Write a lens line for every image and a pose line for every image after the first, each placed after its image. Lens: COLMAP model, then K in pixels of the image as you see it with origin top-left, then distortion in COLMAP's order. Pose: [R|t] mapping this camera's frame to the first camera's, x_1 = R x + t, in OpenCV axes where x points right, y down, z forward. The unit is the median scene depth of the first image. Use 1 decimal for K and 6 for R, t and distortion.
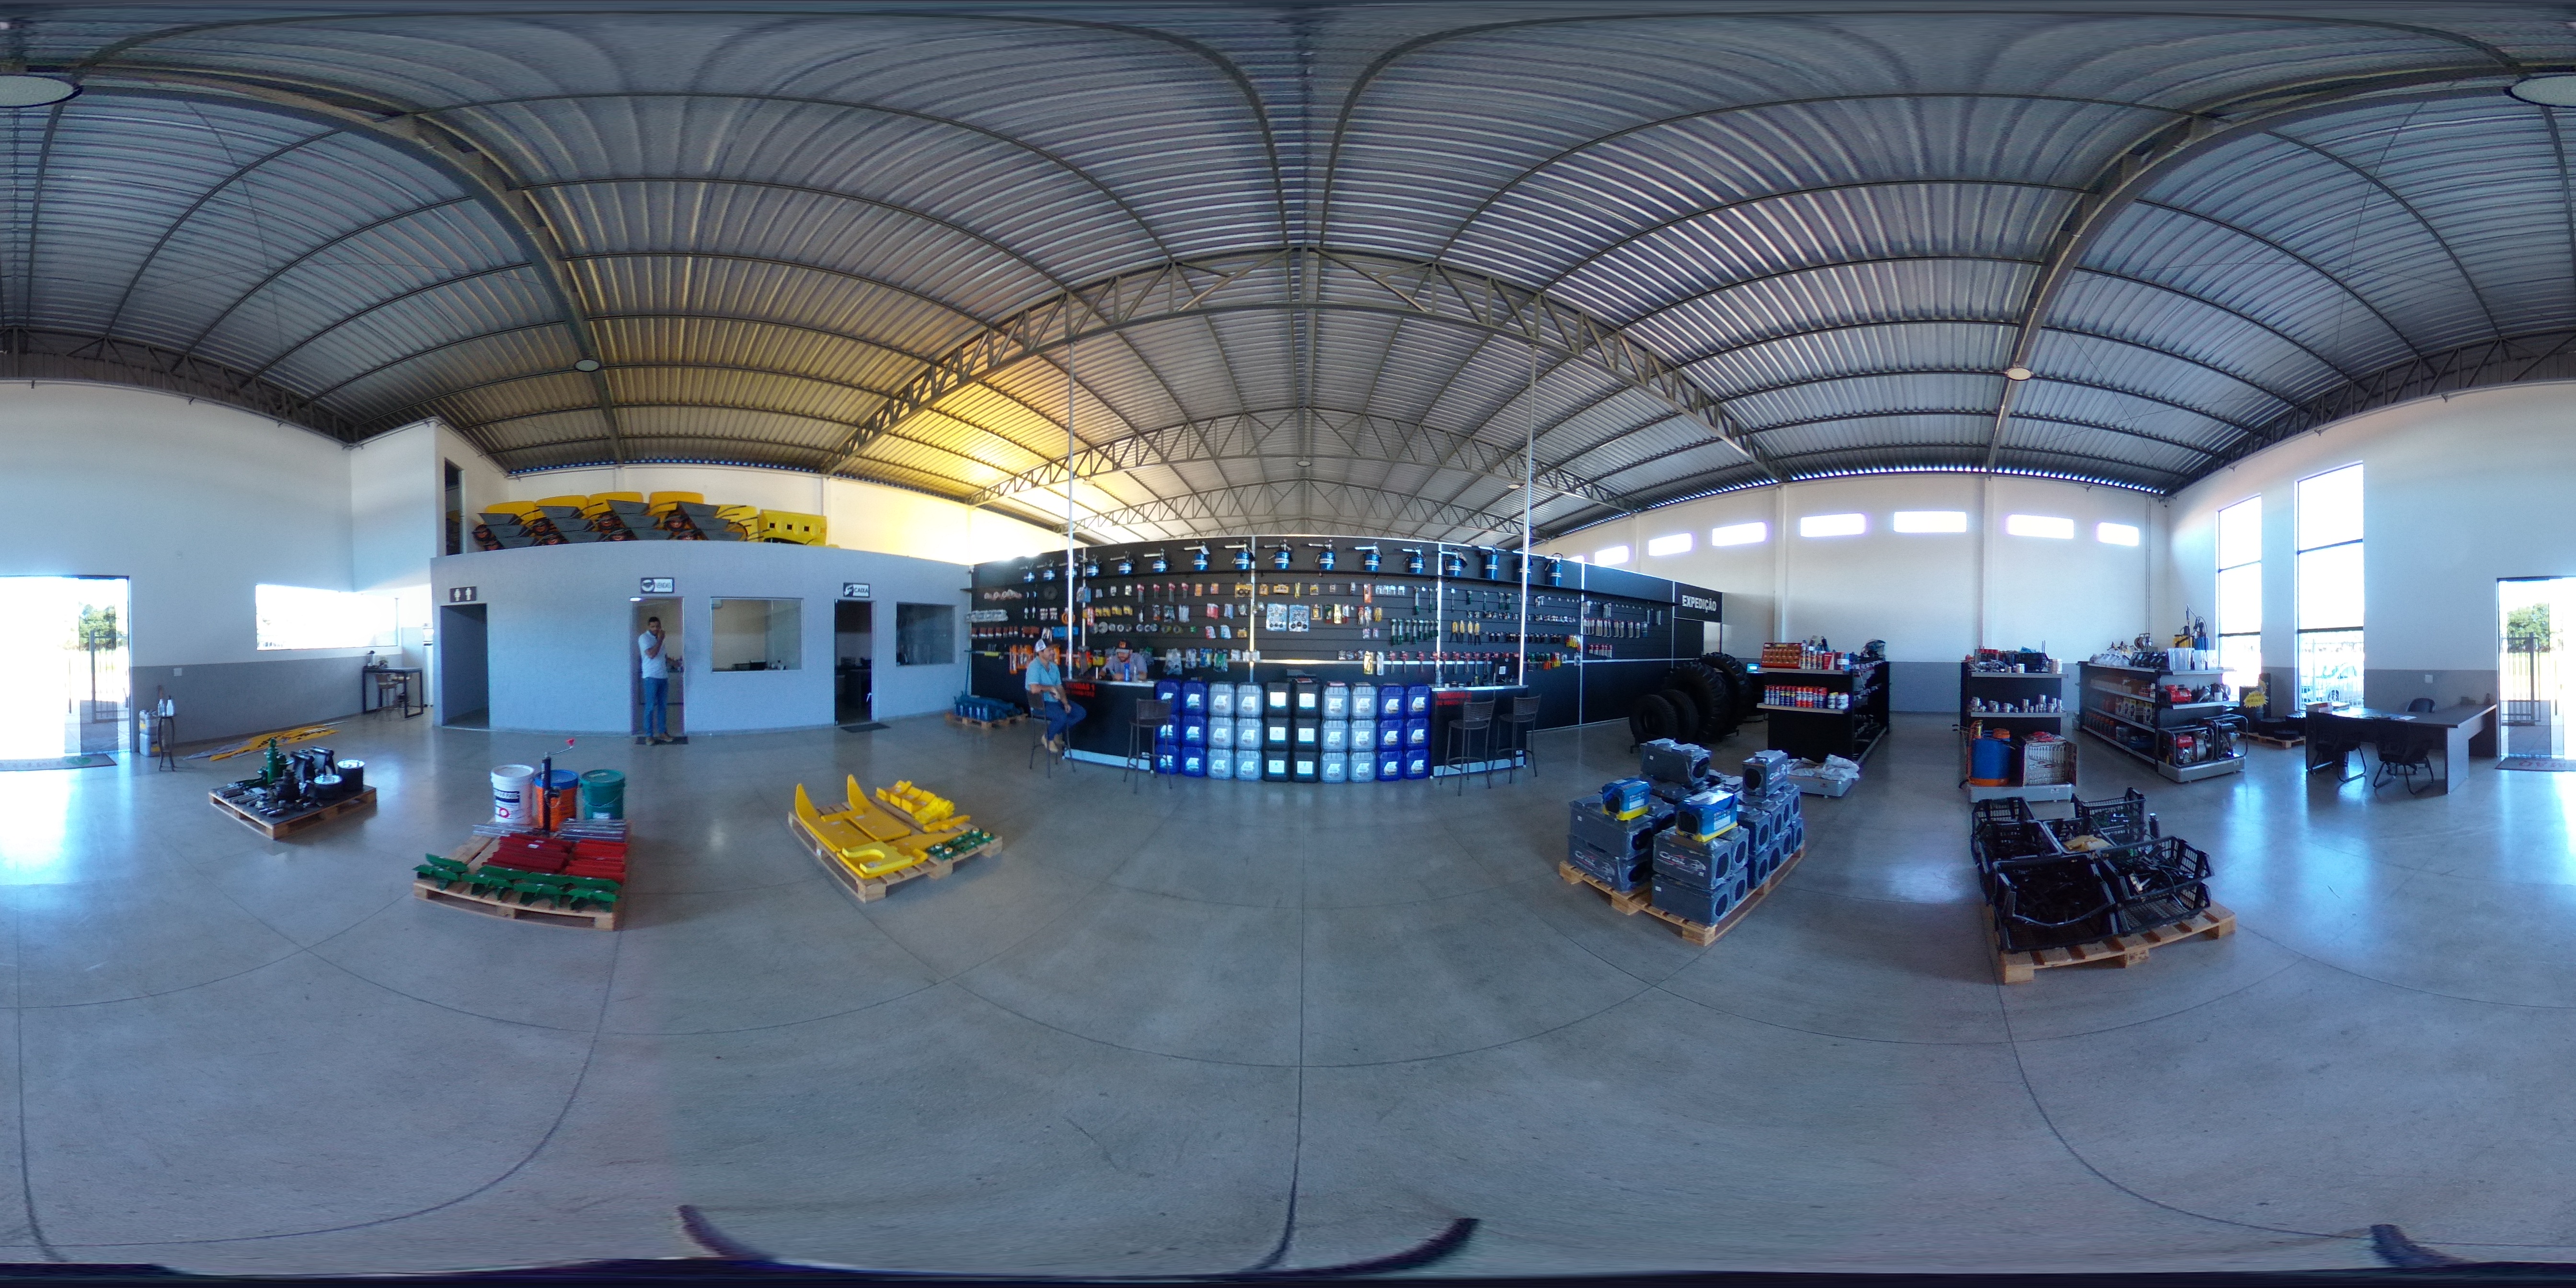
lens RADIAL K [[2773.2, 0, 1287.4], [0, 2773.2, 642.0], [0, 0, 1]] dist [-0.151920, 0.000000]
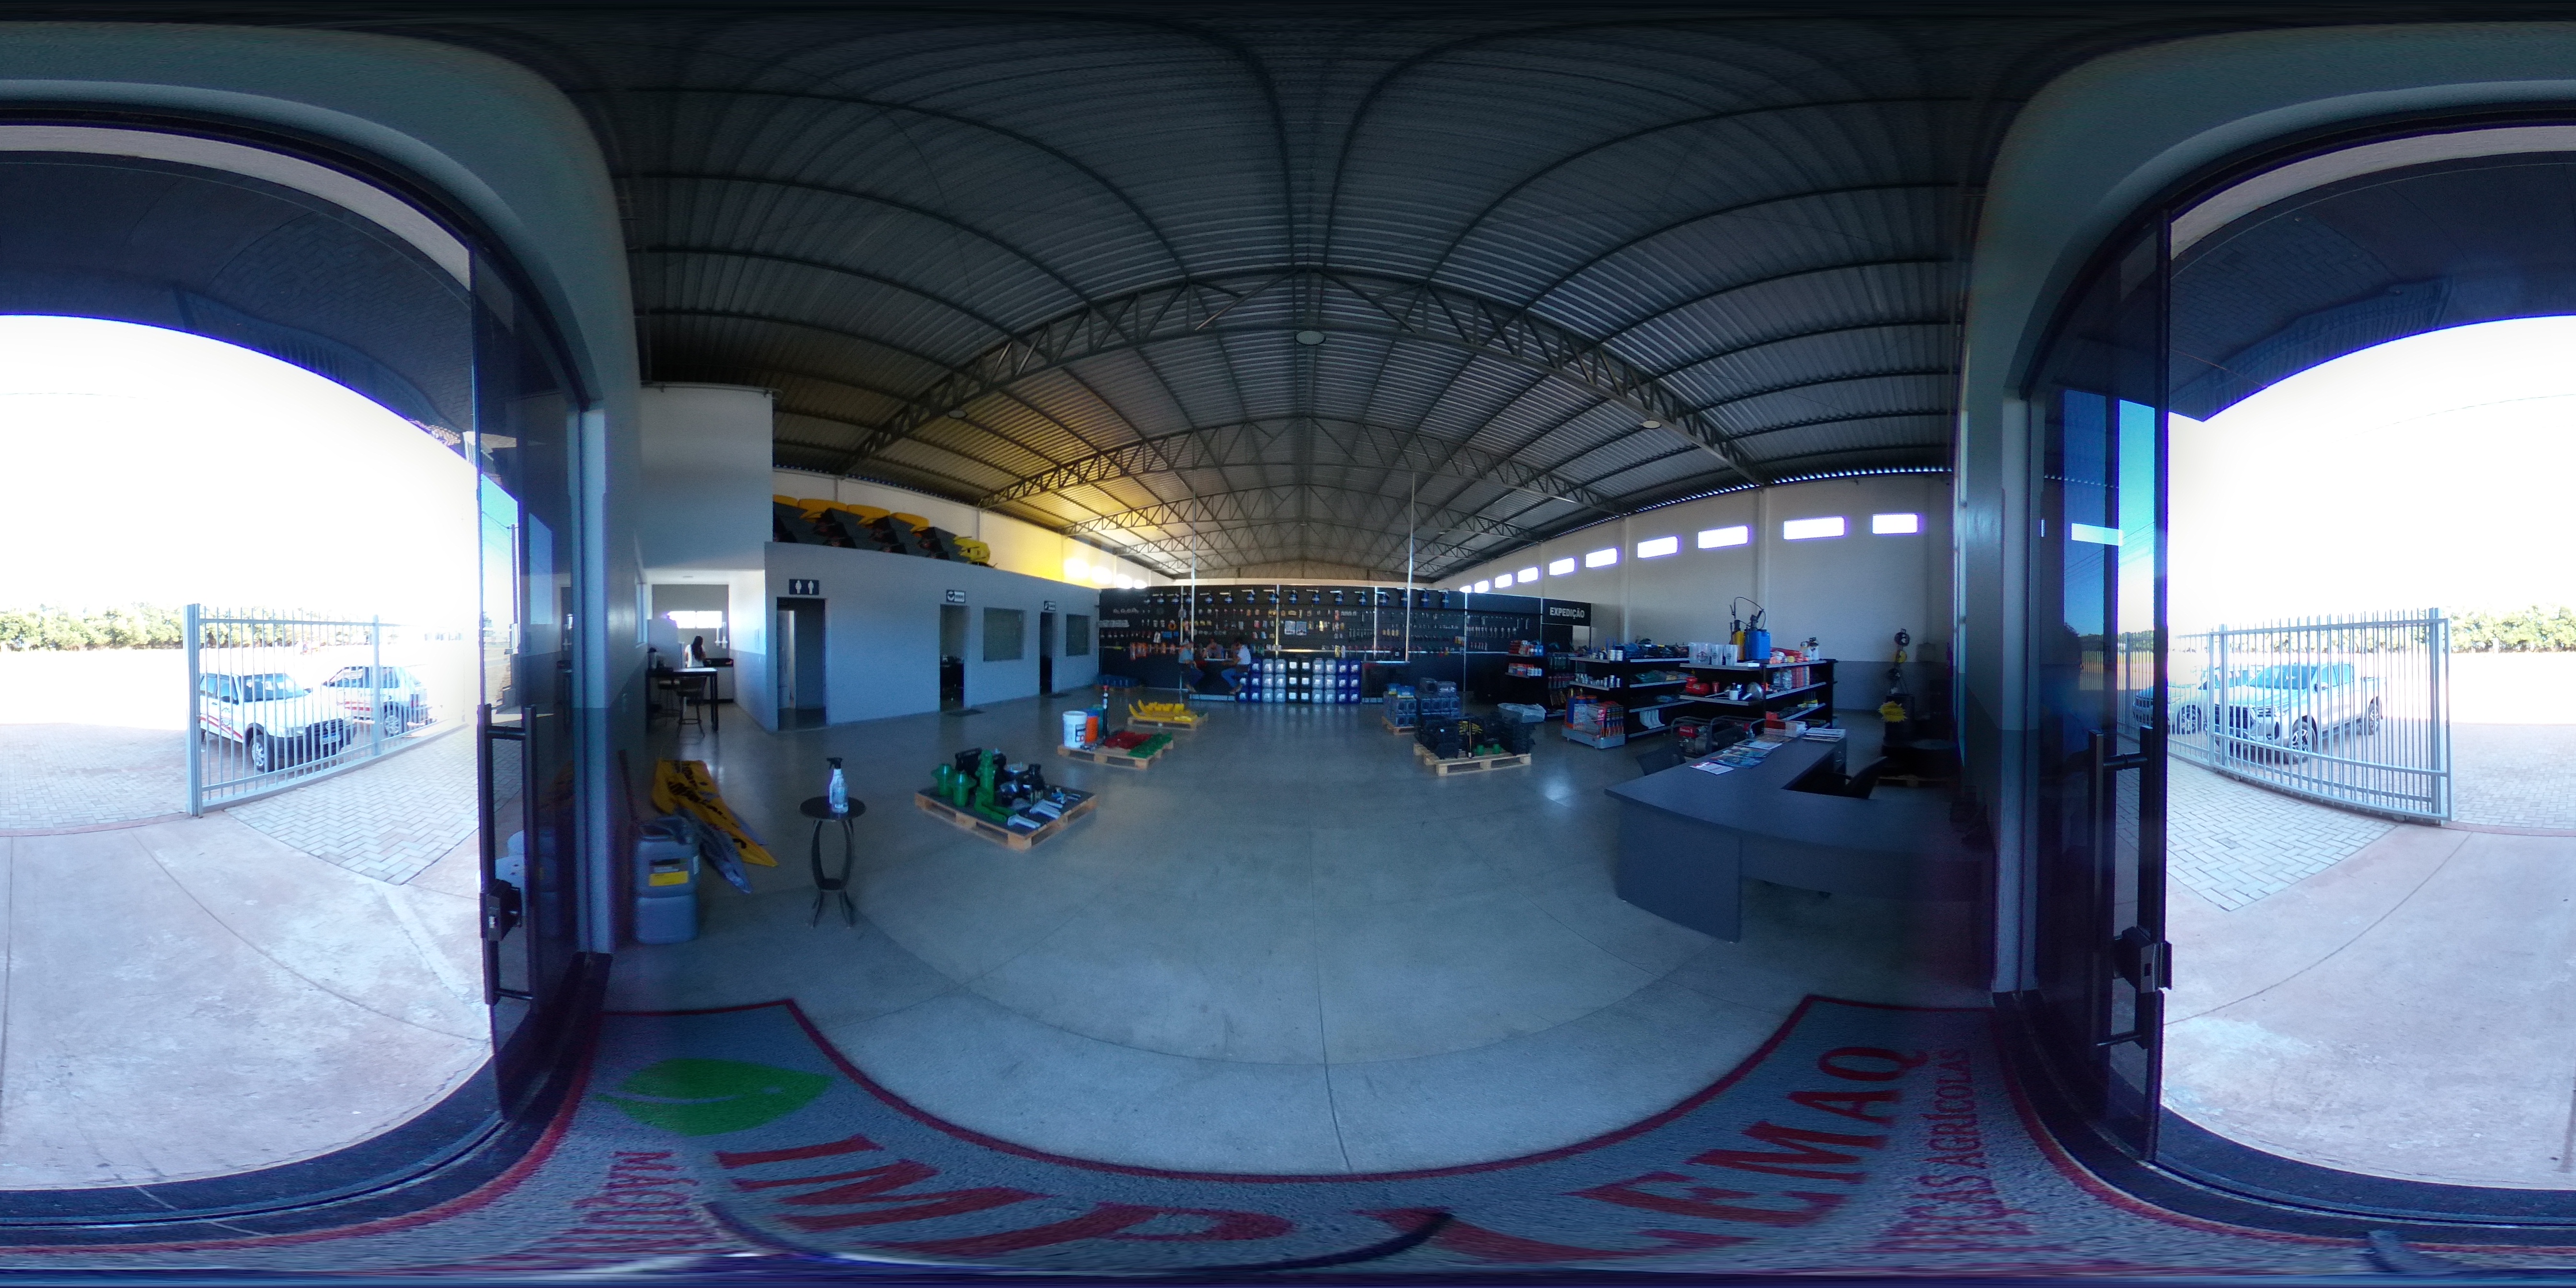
lens RADIAL K [[2773.2, 0, 1288.9], [0, 2773.2, 642.9], [0, 0, 1]] dist [-0.151920, 0.000000]
pose [[0.999998, -0.001192, -0.001301, -0.002093], [0.001195, 0.999997, 0.002188, -0.001989], [0.001298, -0.002190, 0.999997, -0.730681]]
